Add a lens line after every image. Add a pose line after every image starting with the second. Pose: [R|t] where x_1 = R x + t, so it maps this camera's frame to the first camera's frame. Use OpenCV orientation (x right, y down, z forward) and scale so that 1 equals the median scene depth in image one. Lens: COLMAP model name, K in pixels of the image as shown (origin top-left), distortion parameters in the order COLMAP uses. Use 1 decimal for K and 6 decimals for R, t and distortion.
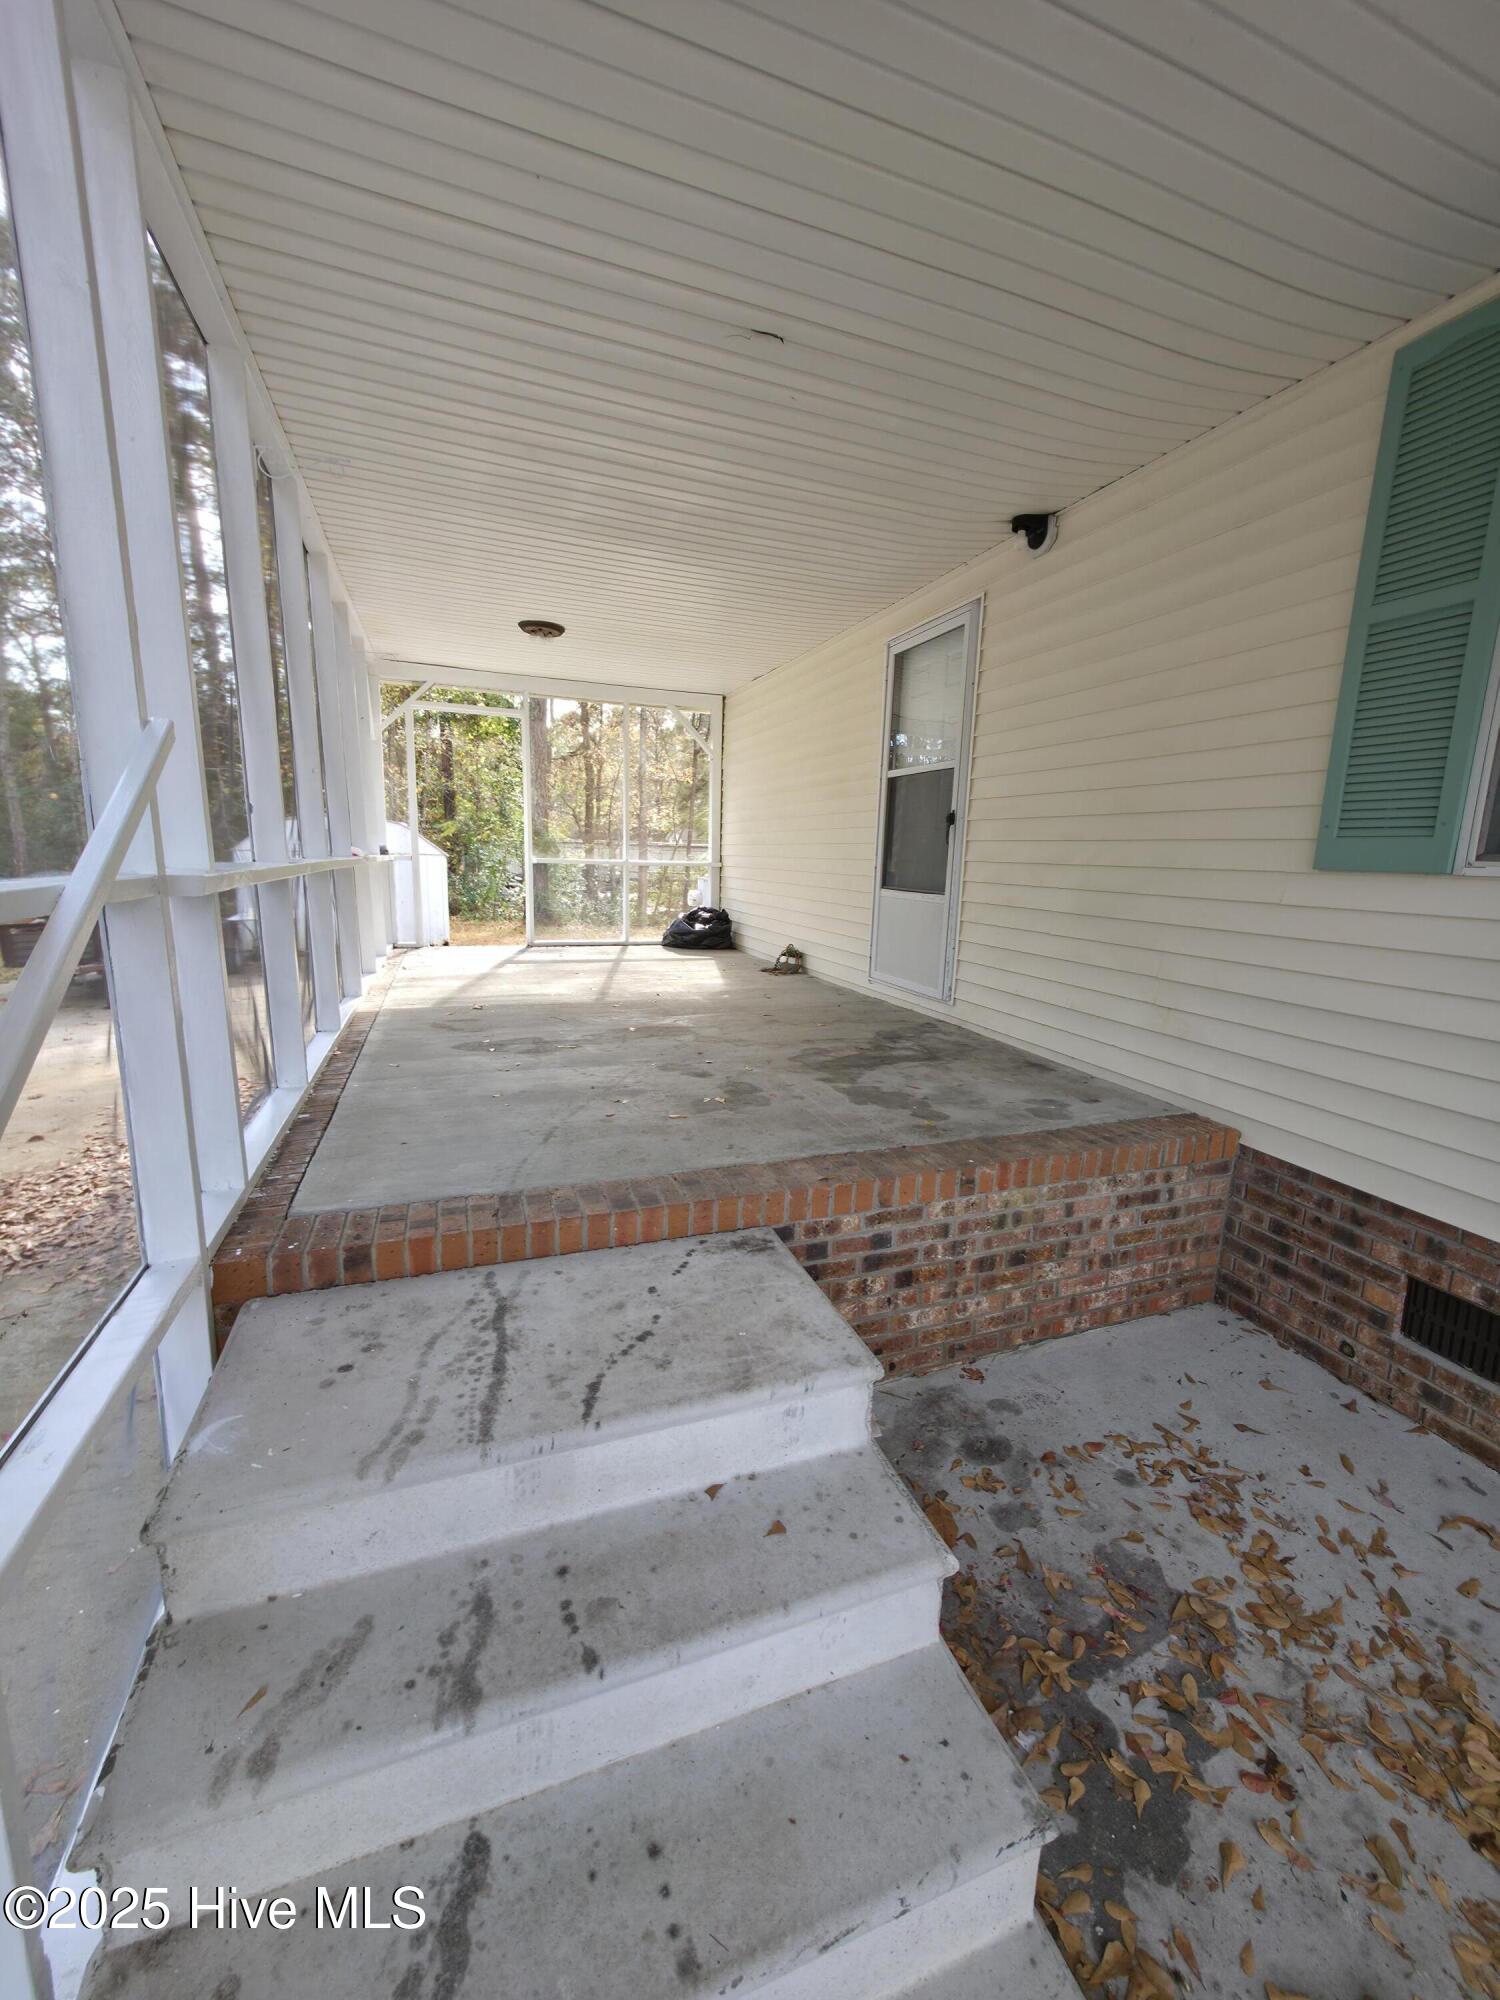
lens RADIAL K [[800.2, 0, 749.4], [0, 800.2, 1005.5], [0, 0, 1]] dist [0.001456, -0.000932]
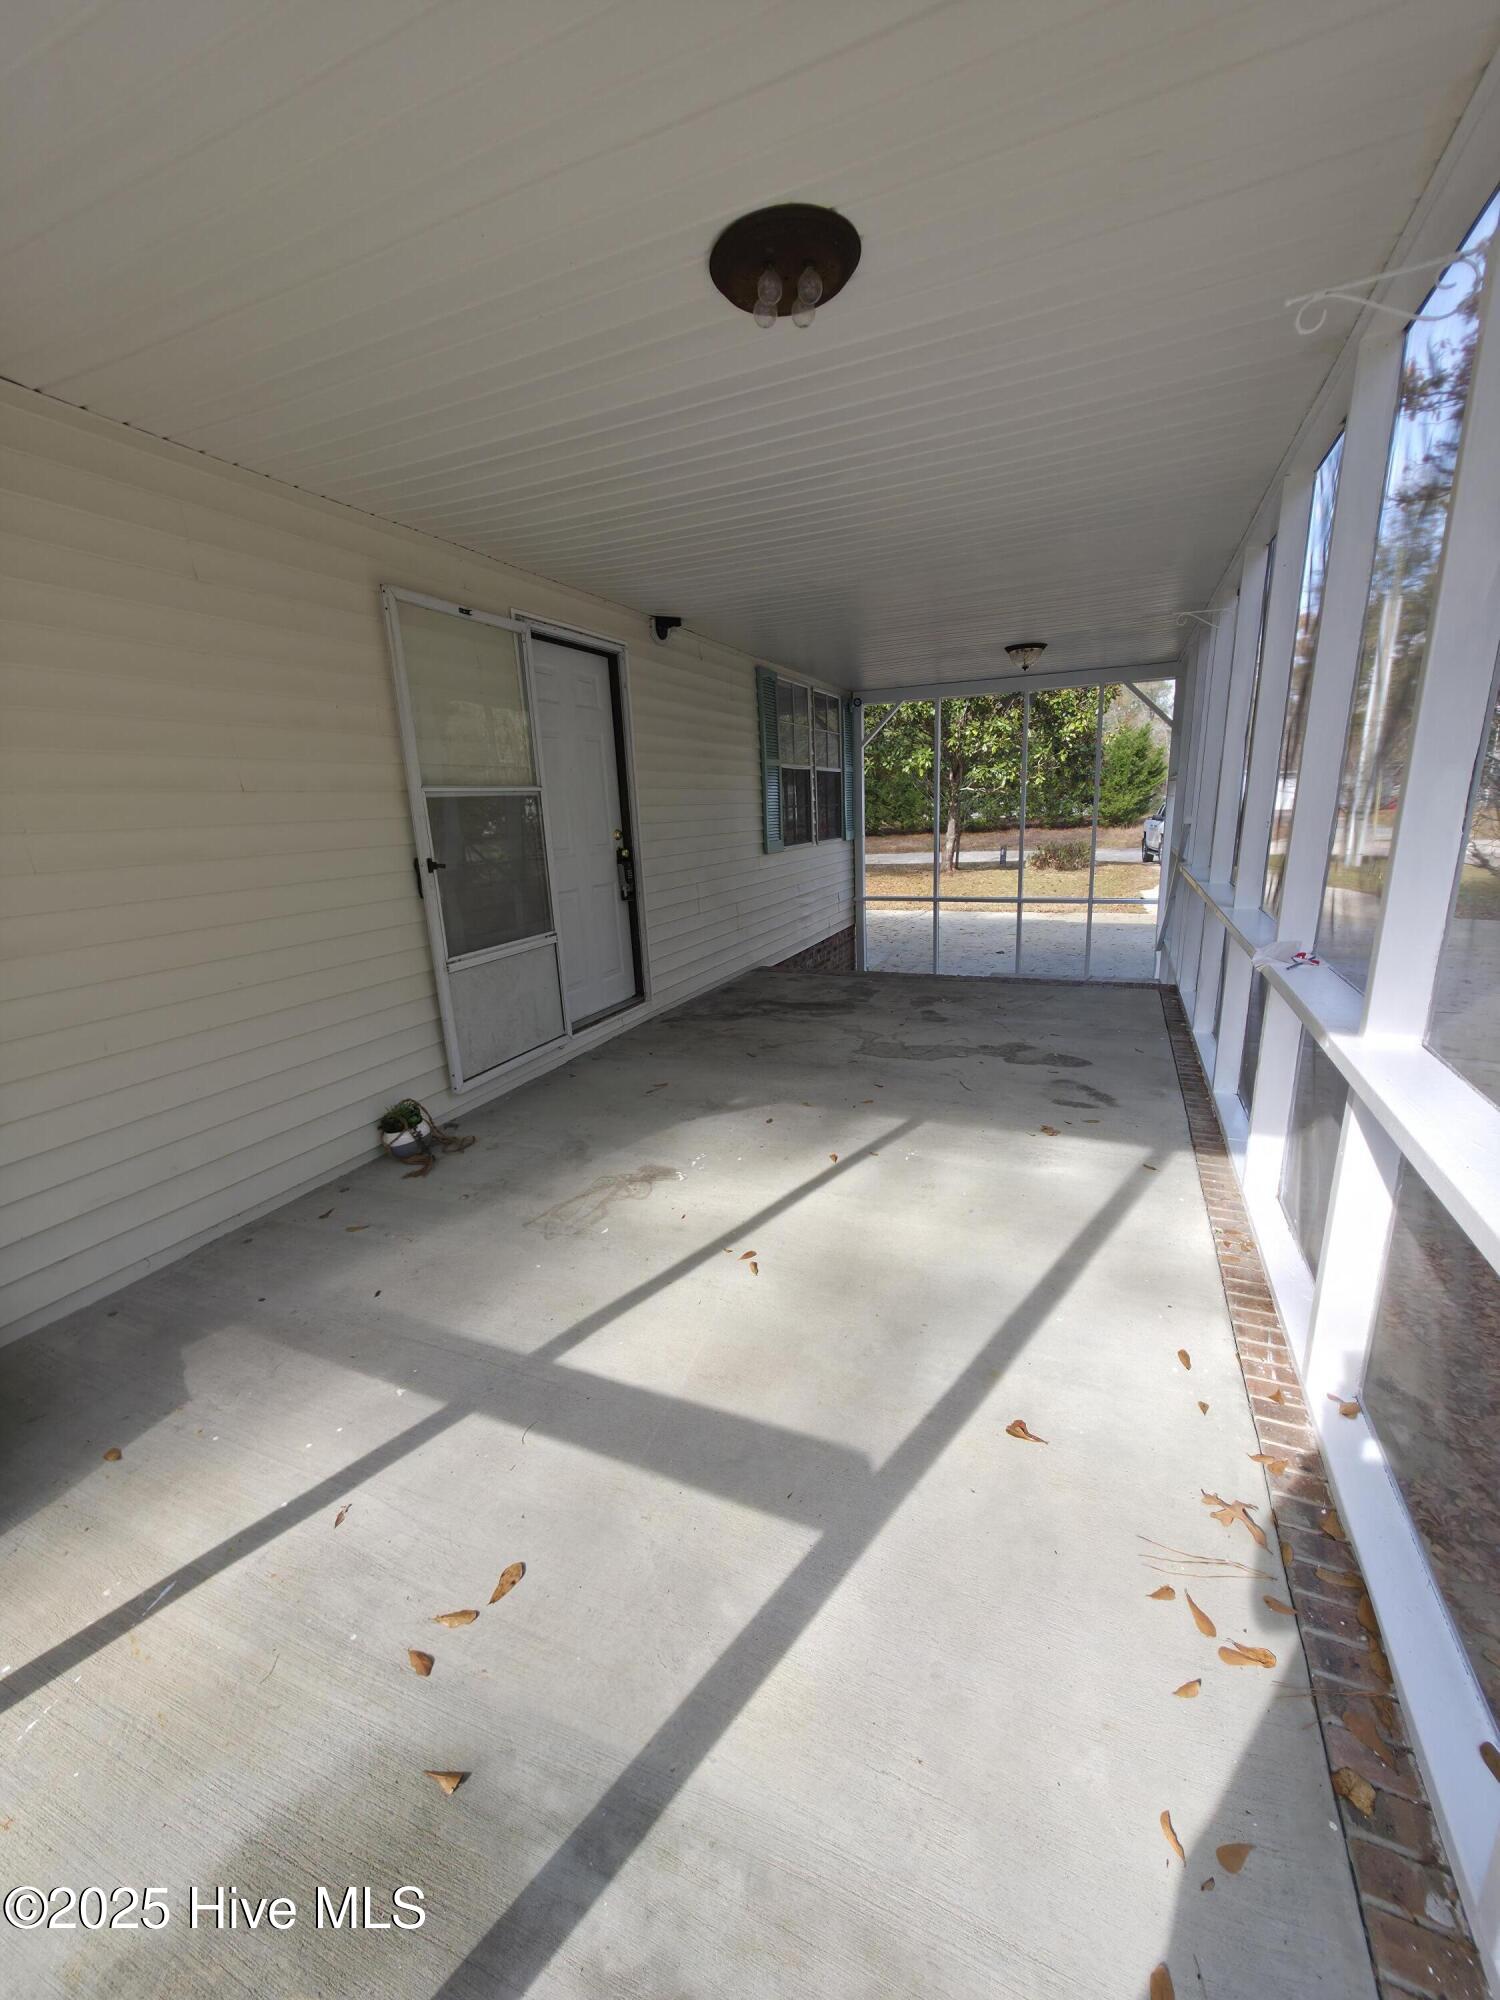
lens RADIAL K [[800.2, 0, 745.2], [0, 800.2, 1001.7], [0, 0, 1]] dist [0.001456, -0.000932]
pose [[-0.708289, -0.174848, 0.683927, -0.872887], [0.154028, 0.907218, 0.391447, -0.597453], [-0.688914, 0.382602, -0.615641, 2.213281]]
